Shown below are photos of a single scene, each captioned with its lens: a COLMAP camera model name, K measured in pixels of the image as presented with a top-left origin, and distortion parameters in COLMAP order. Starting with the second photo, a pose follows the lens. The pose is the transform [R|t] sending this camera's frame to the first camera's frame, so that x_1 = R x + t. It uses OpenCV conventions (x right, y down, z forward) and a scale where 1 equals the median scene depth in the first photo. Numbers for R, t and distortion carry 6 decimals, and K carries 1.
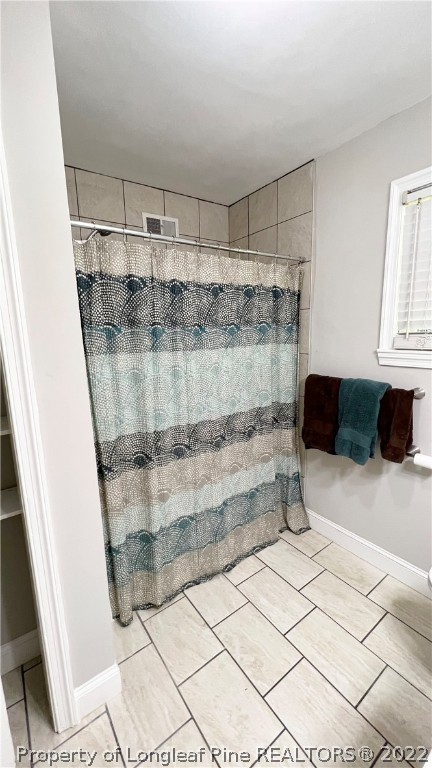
lens RADIAL K [[308.2, 0, 215.3], [0, 308.2, 383.6], [0, 0, 1]] dist [0.000786, 0.000319]
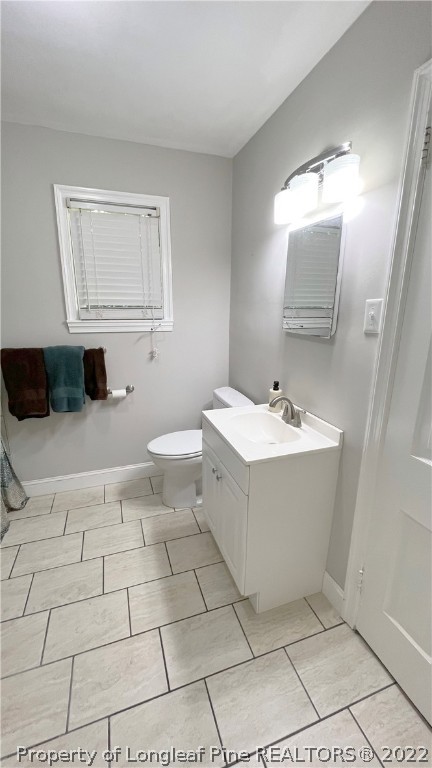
lens RADIAL K [[308.2, 0, 213.3], [0, 308.2, 382.5], [0, 0, 1]] dist [0.000786, 0.000319]
pose [[0.296984, -0.210007, 0.931503, -0.490839], [0.150607, 0.973607, 0.171482, 0.007729], [-0.942931, 0.089363, 0.320774, 0.055614]]
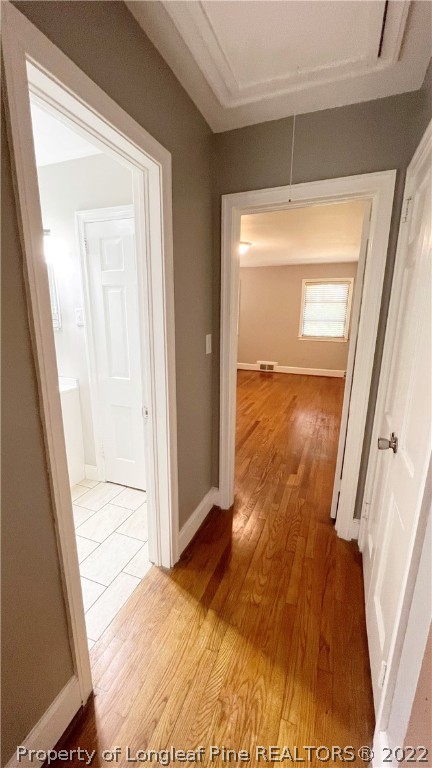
lens RADIAL K [[308.2, 0, 211.1], [0, 308.2, 387.0], [0, 0, 1]] dist [0.000786, 0.000319]
pose [[-0.549175, -0.167800, 0.818688, -1.243400], [0.151517, 0.943407, 0.295001, 0.014918], [-0.821857, 0.286052, -0.492671, 0.218028]]
